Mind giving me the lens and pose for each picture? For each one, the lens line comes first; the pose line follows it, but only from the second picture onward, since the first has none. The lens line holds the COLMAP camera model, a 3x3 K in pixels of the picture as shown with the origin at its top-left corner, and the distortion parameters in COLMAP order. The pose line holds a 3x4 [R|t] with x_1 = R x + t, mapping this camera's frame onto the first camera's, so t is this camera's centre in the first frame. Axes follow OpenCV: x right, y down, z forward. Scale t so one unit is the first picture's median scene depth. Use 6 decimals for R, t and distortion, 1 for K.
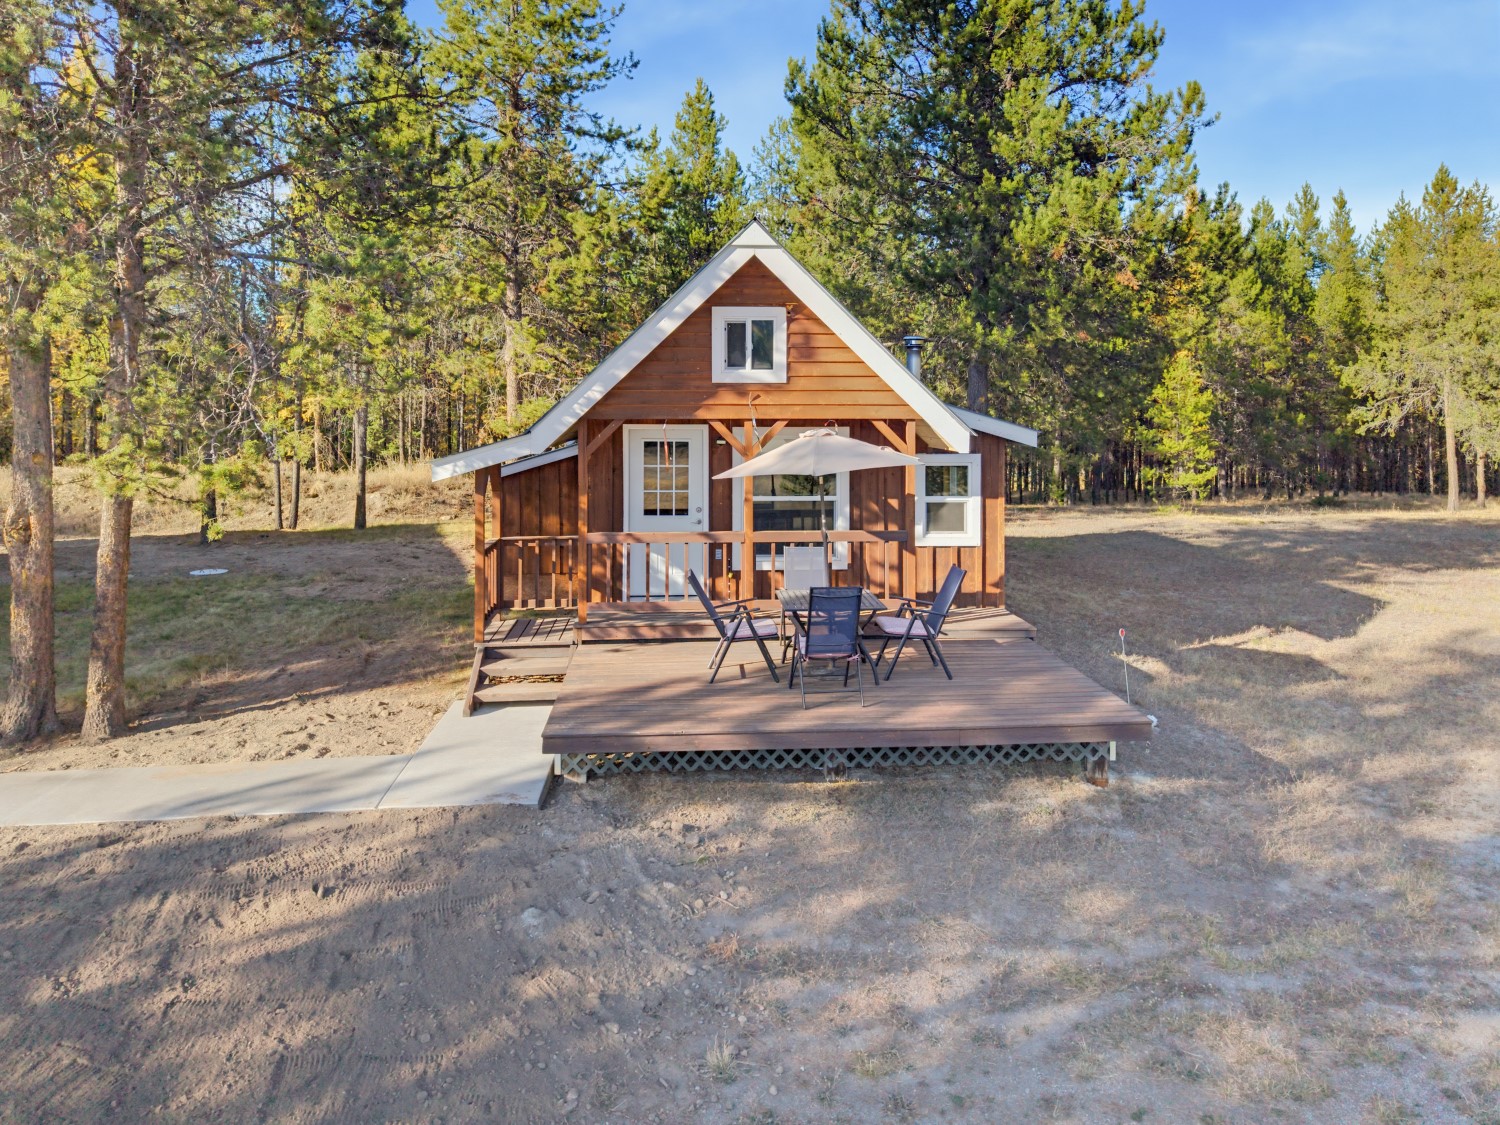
lens RADIAL K [[950.9, 0, 750.0], [0, 950.9, 562.5], [0, 0, 1]] dist [0.034254, -0.028770]
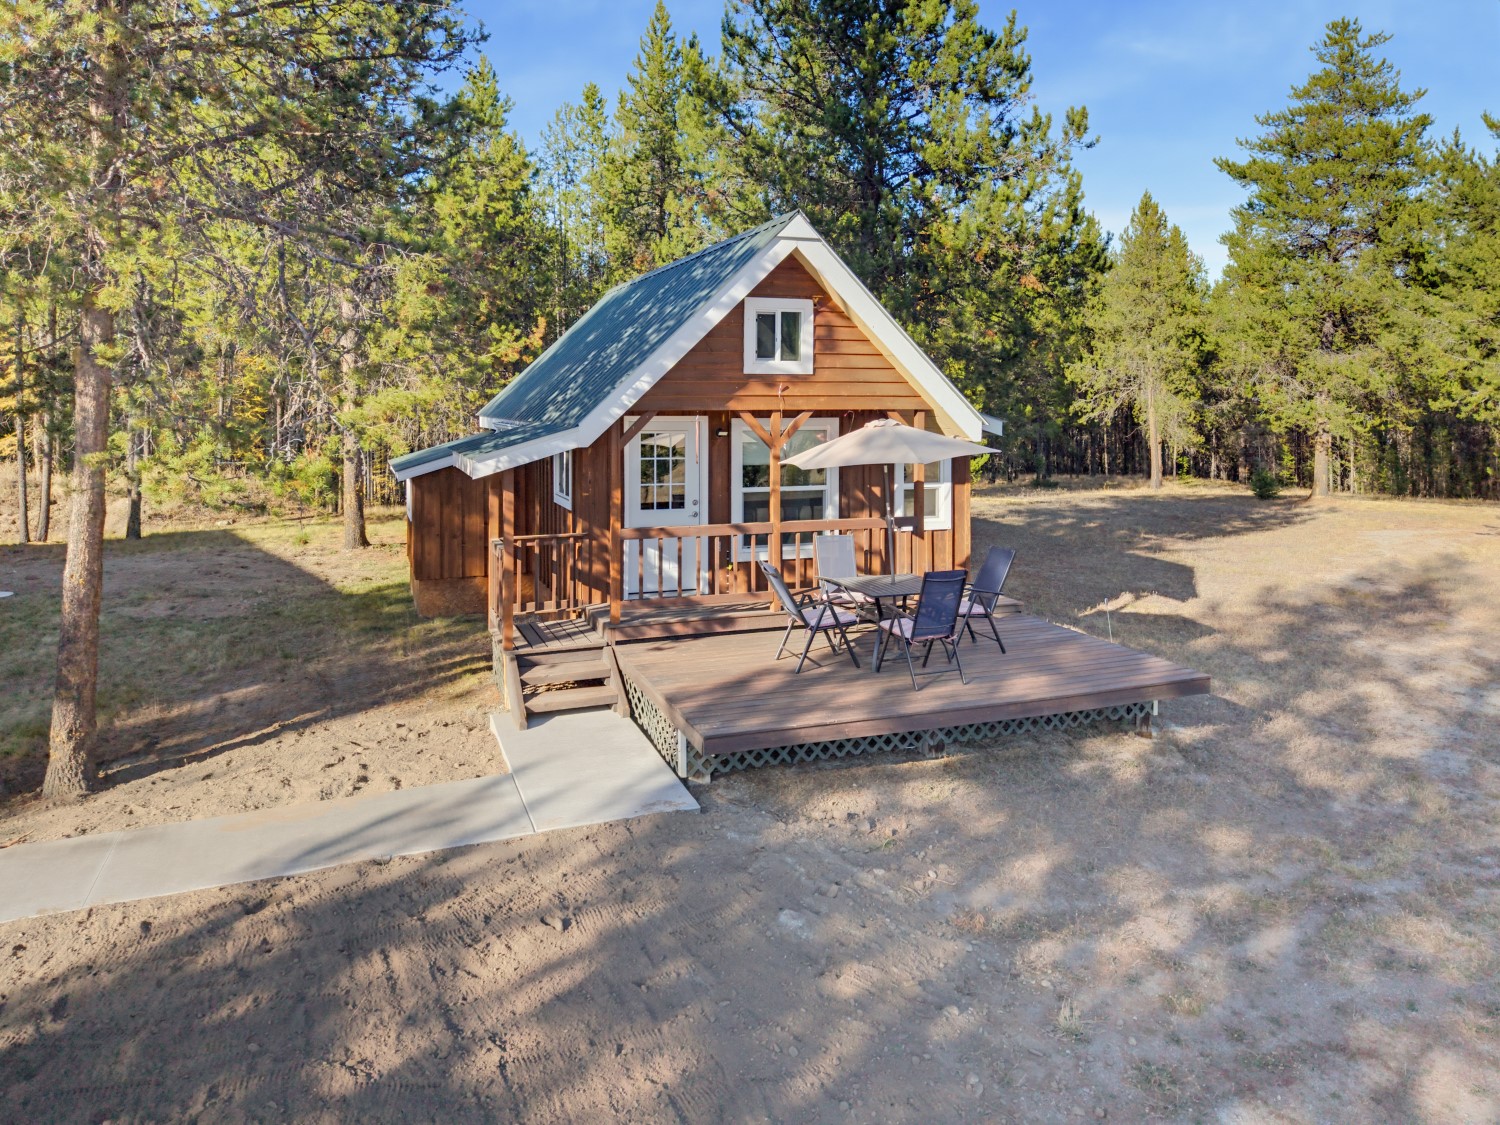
lens RADIAL K [[955.2, 0, 714.8], [0, 955.2, 556.9], [0, 0, 1]] dist [0.031548, -0.023426]
pose [[0.964082, -0.042776, 0.262136, -0.355187], [0.042370, 0.999076, 0.007202, -0.006296], [-0.262202, 0.004163, 0.965004, 0.046737]]
